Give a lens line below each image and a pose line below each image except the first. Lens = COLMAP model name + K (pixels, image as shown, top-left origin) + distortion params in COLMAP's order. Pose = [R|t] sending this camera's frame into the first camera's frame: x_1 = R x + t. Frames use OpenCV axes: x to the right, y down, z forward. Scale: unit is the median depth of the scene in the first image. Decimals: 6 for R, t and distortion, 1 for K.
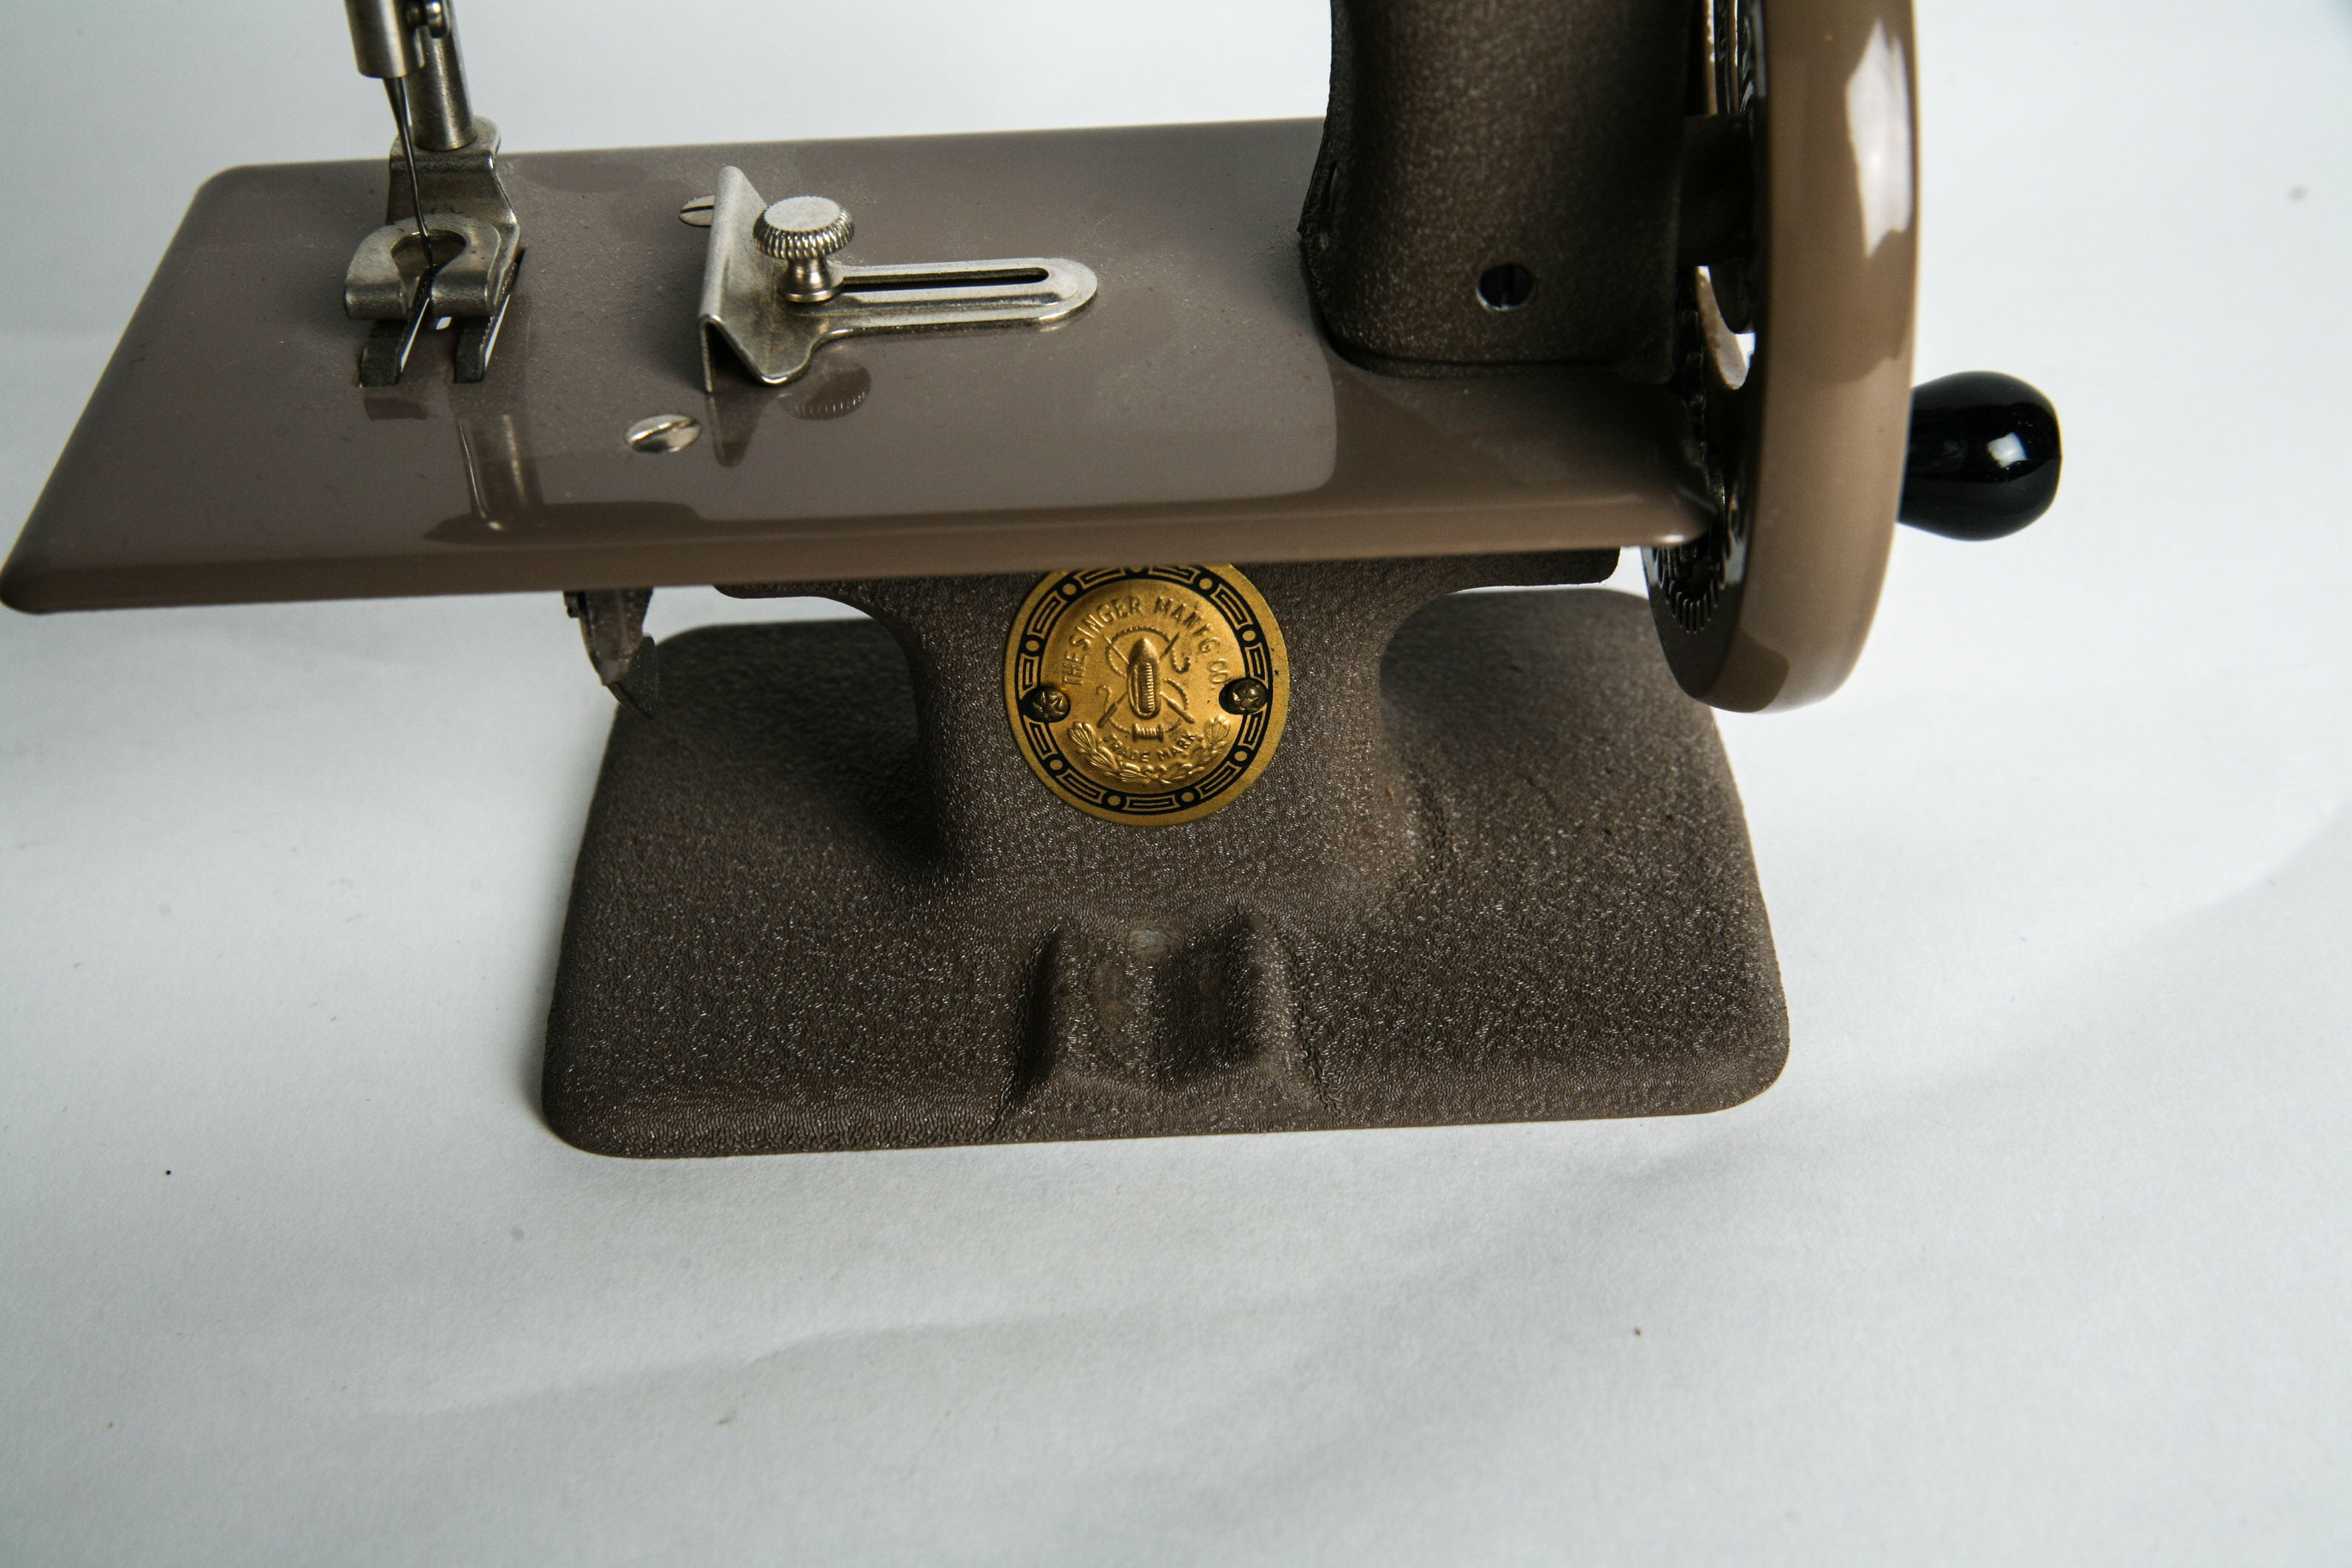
lens RADIAL K [[3452.0, 0, 1166.2], [0, 3452.0, 822.8], [0, 0, 1]] dist [-0.002910, 0.021256]
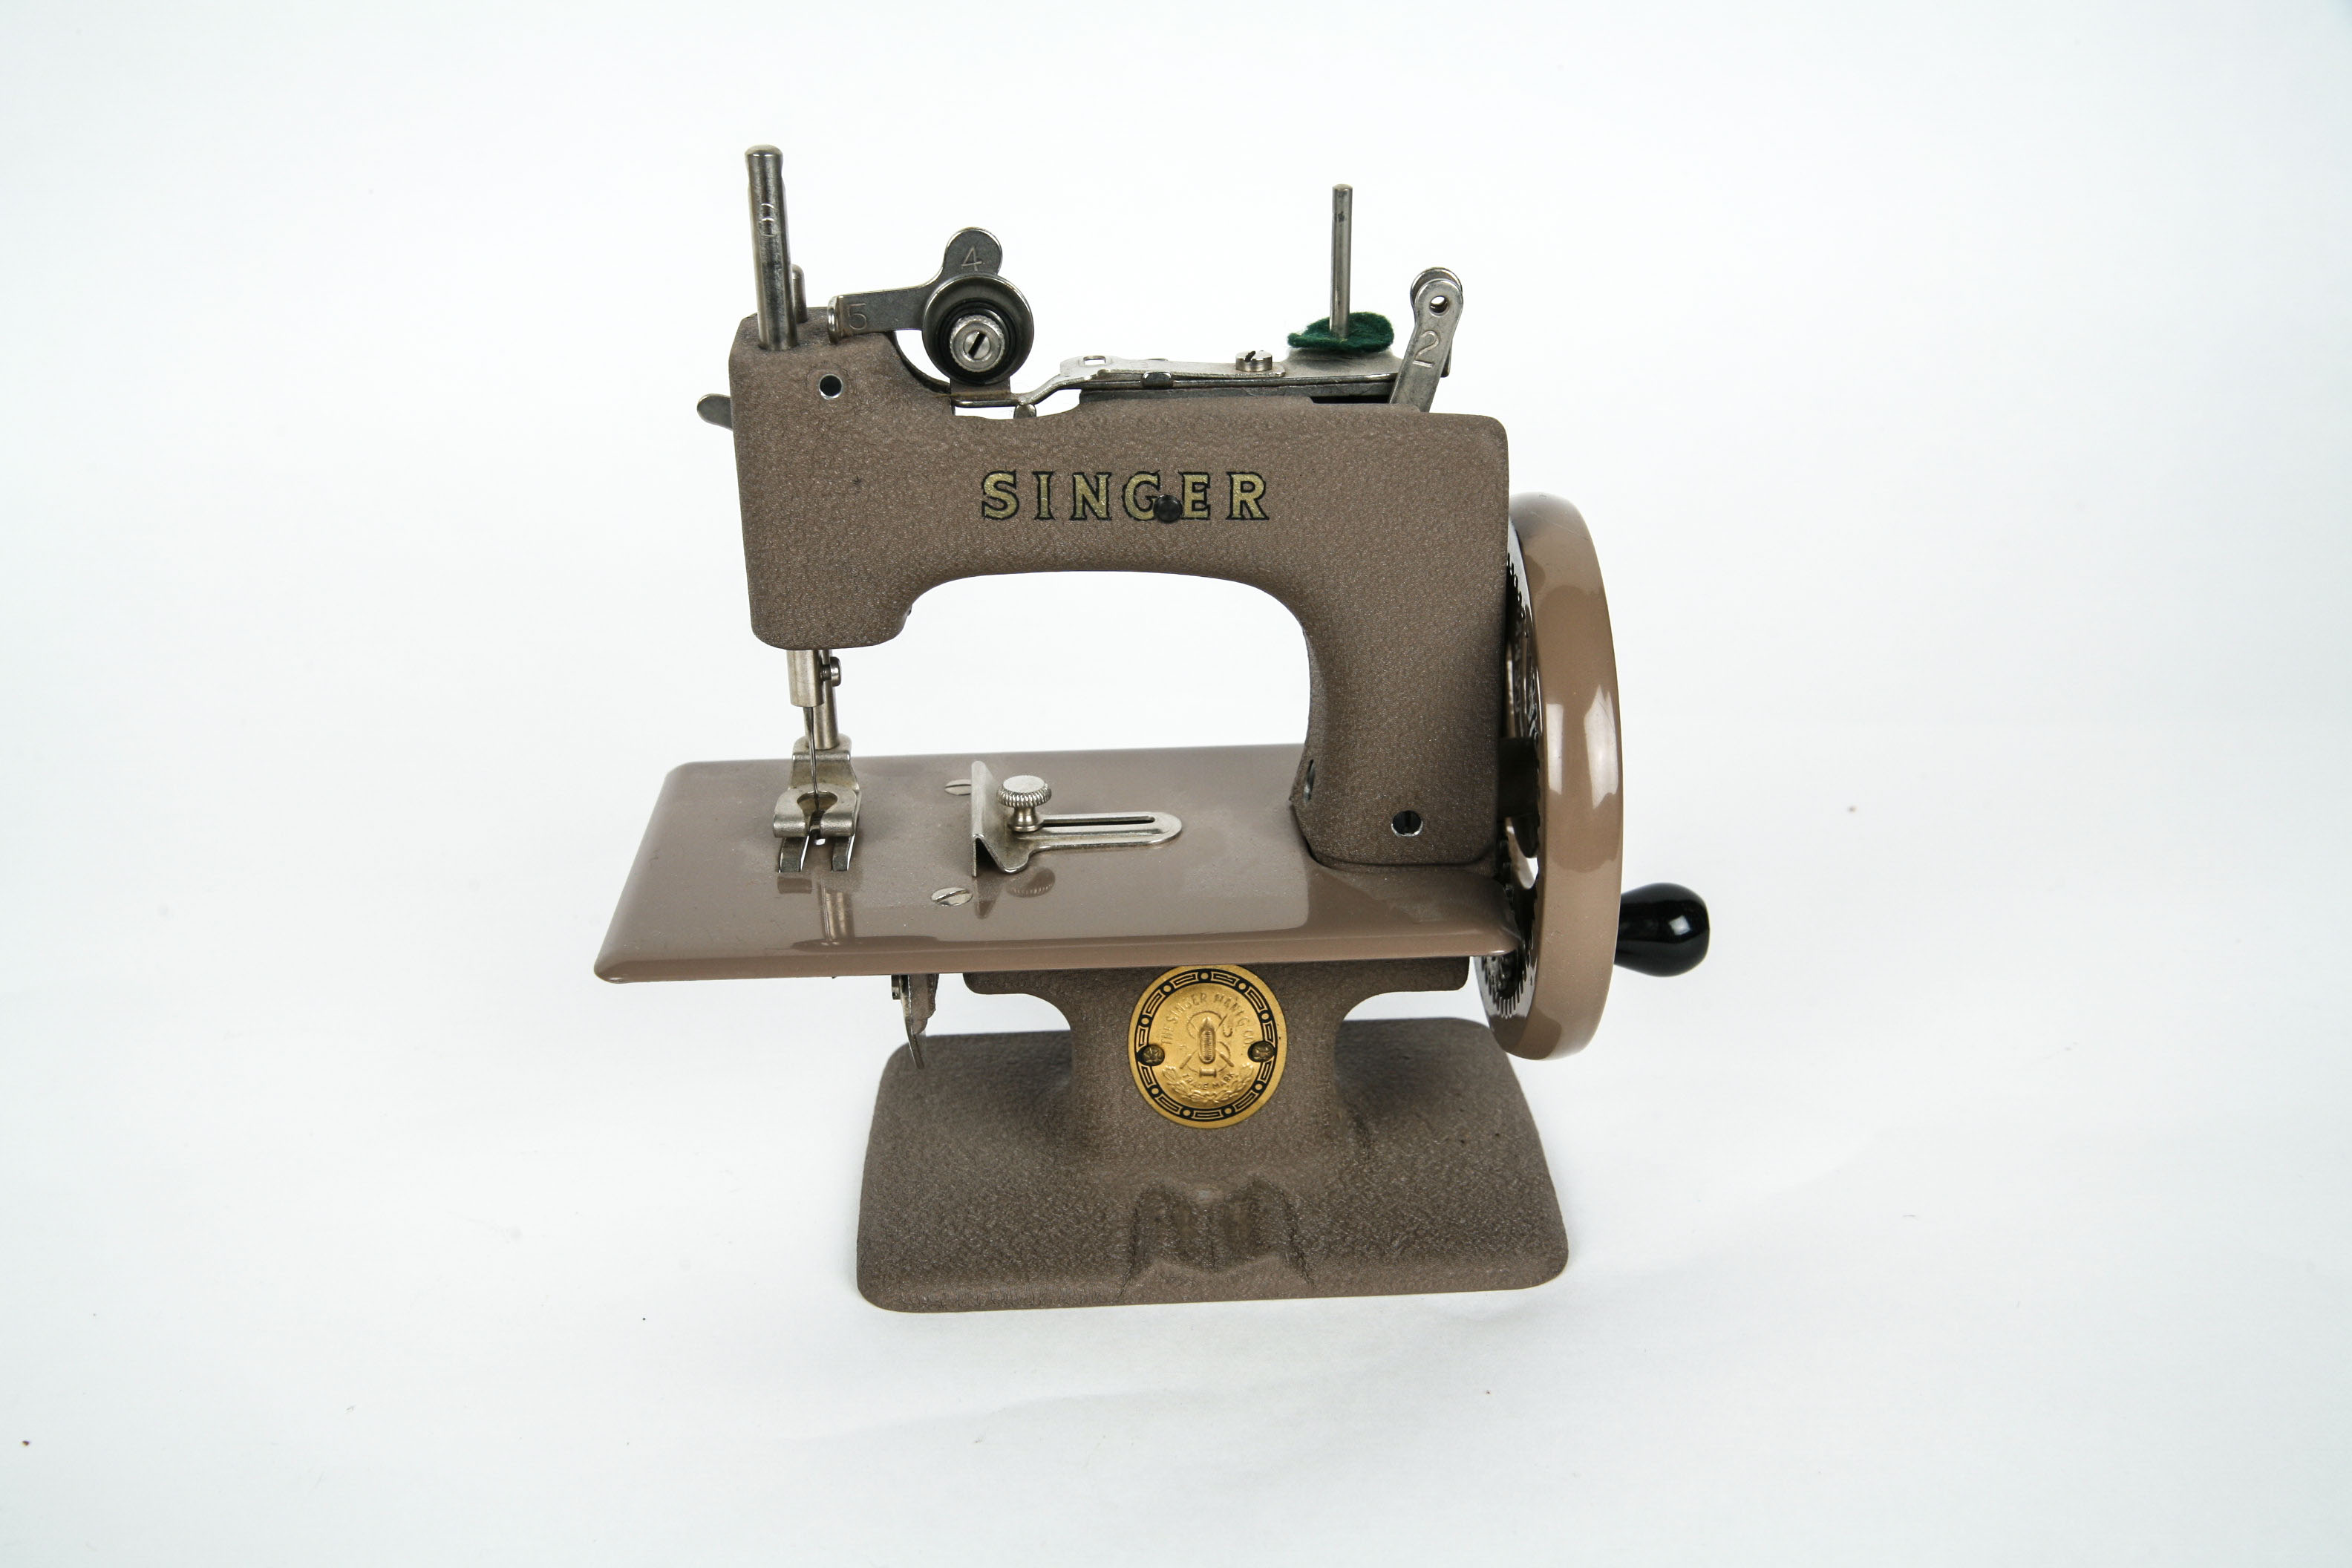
lens RADIAL K [[2712.3, 0, 1176.0], [0, 2712.3, 784.0], [0, 0, 1]] dist [0.003032, 0.007537]
pose [[0.999267, 0.012890, 0.036045, -0.074771], [-0.004663, 0.975582, -0.219588, 0.138017], [-0.037995, 0.219258, 0.974927, -0.405862]]
